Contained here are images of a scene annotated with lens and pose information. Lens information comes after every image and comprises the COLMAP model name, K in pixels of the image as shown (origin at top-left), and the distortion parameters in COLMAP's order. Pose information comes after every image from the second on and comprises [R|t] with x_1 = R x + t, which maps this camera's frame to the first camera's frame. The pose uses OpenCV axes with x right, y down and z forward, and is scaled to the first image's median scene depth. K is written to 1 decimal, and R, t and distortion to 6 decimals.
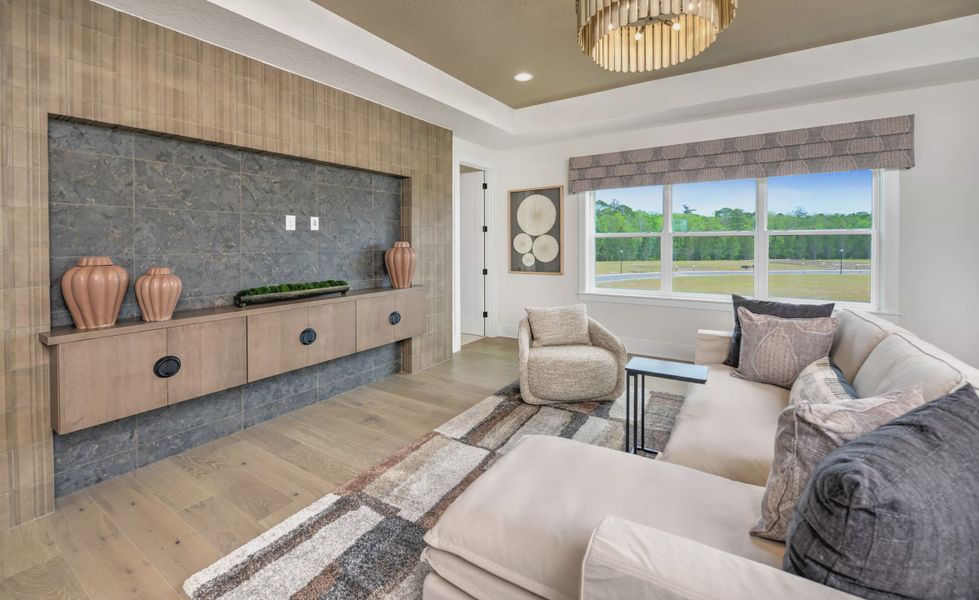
lens RADIAL K [[391.8, 0, 491.7], [0, 391.8, 245.0], [0, 0, 1]] dist [-0.000703, -0.000005]
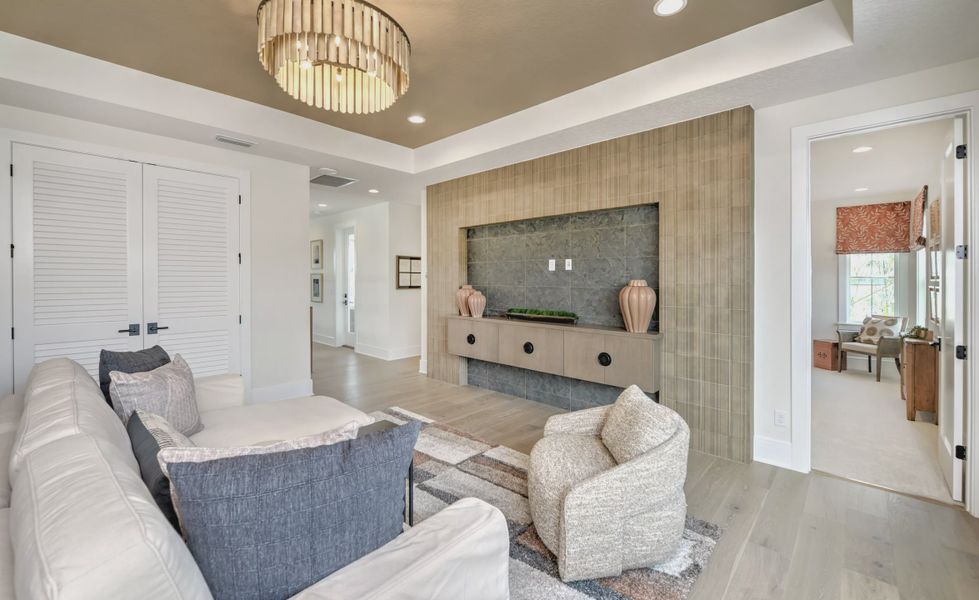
lens RADIAL K [[400.7, 0, 488.3], [0, 400.7, 279.8], [0, 0, 1]] dist [-0.003469, -0.000201]
pose [[-0.154462, 0.008446, -0.987963, 0.848826], [-0.008767, 0.999912, 0.009919, -0.017318], [0.987960, 0.010193, -0.154374, 0.960548]]
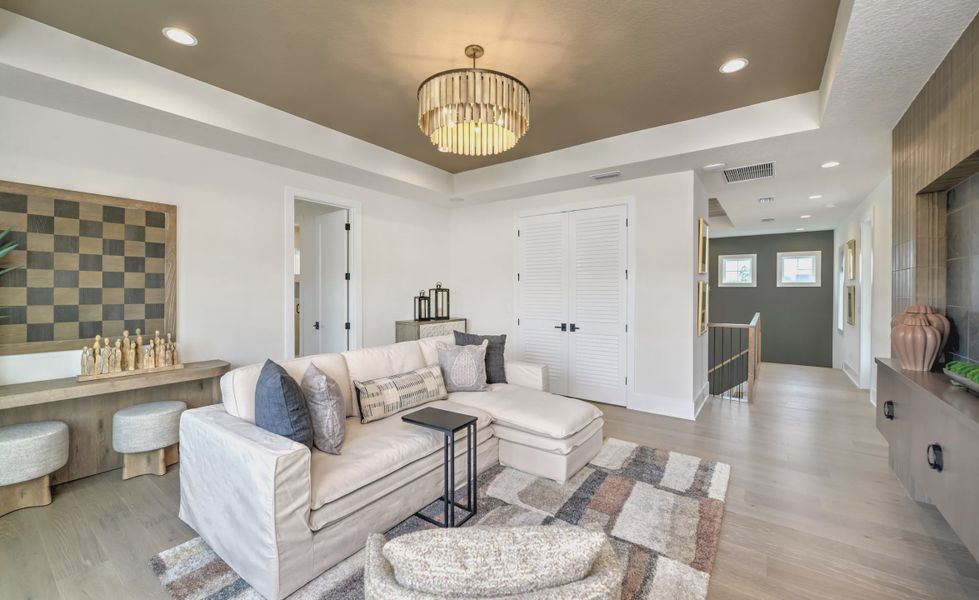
lens RADIAL K [[398.2, 0, 486.4], [0, 398.2, 291.6], [0, 0, 1]] dist [0.000935, 0.000072]
pose [[-0.998942, 0.003021, 0.045879, 0.171953], [0.003249, 0.999983, 0.004890, -0.013037], [-0.045864, 0.005034, -0.998935, 1.428676]]
